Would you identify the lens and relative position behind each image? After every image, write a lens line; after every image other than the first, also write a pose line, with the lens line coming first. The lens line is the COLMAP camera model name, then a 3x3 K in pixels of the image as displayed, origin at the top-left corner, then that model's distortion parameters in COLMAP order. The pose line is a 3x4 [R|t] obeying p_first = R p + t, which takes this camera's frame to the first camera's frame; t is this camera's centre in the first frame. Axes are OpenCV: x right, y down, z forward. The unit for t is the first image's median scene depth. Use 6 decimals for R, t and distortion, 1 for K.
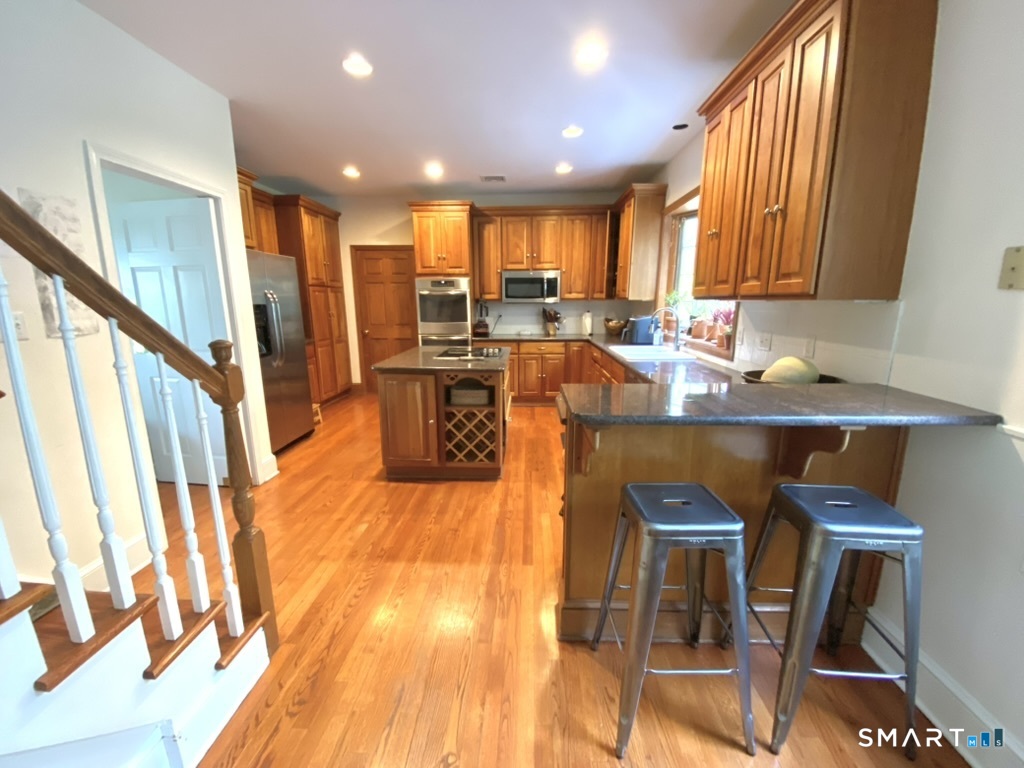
lens RADIAL K [[407.8, 0, 508.2], [0, 407.8, 390.2], [0, 0, 1]] dist [0.021653, -0.021591]
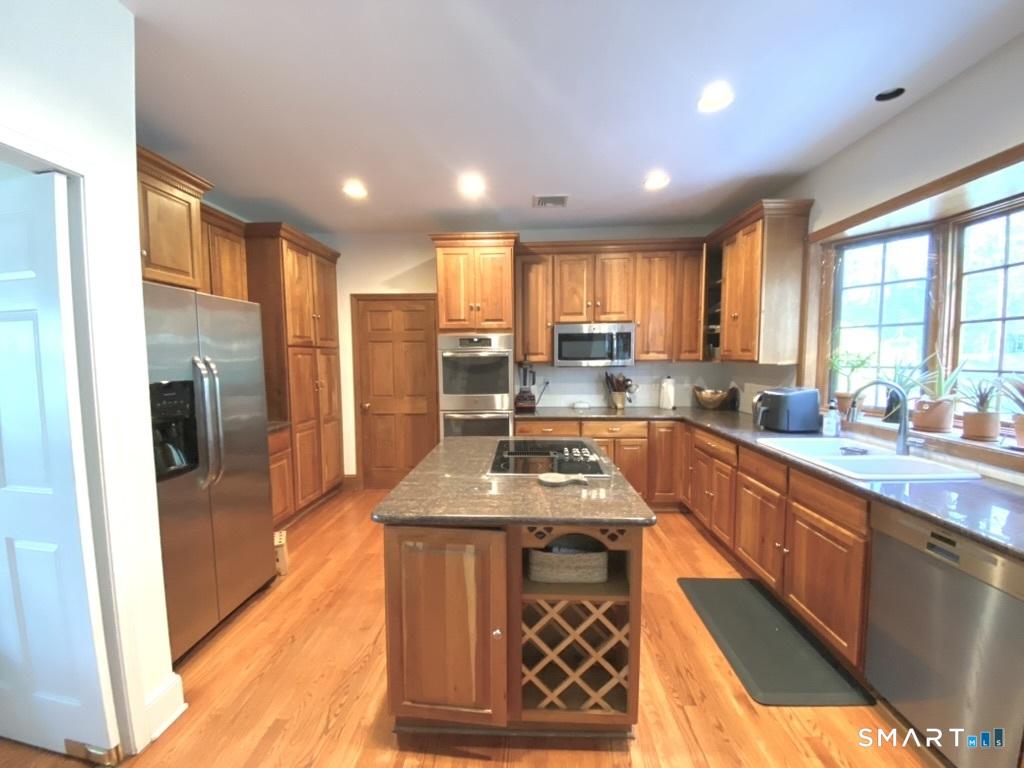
lens RADIAL K [[407.8, 0, 508.2], [0, 407.8, 390.2], [0, 0, 1]] dist [0.021653, -0.021591]
pose [[0.999981, -0.006190, -0.000159, -0.104216], [0.006113, 0.990979, -0.133878, -0.080523], [0.000986, 0.133875, 0.990998, 0.300699]]
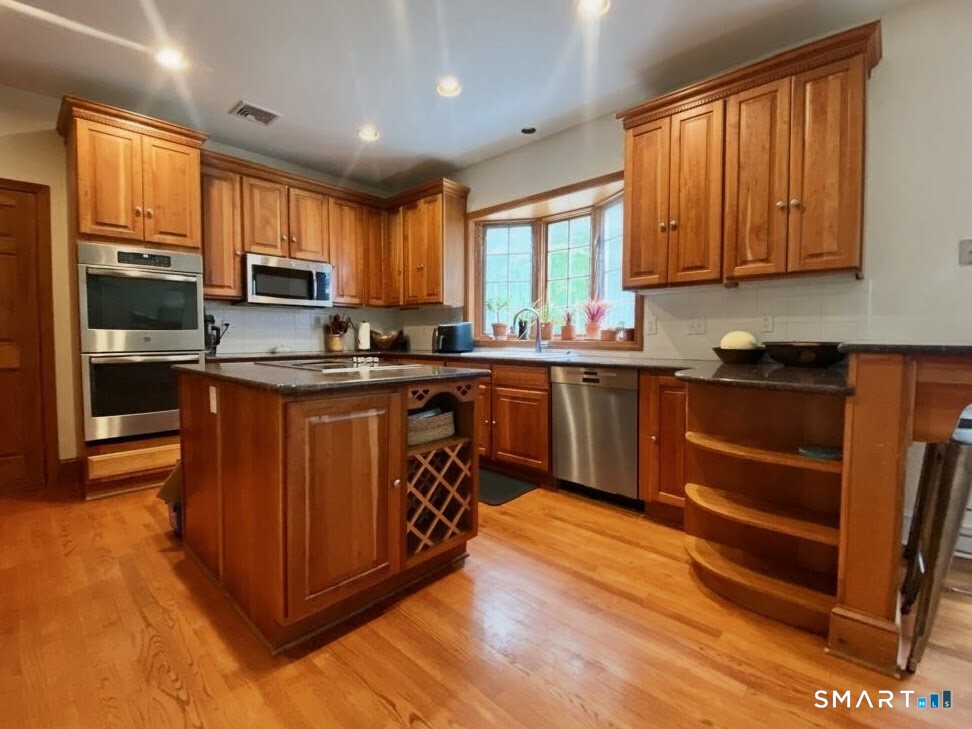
lens RADIAL K [[432.7, 0, 484.5], [0, 432.7, 357.3], [0, 0, 1]] dist [0.026995, -0.032792]
pose [[0.643853, -0.028807, 0.764606, -0.317507], [0.159625, 0.982361, -0.097404, -0.005731], [-0.748313, 0.184764, 0.637094, 0.327680]]
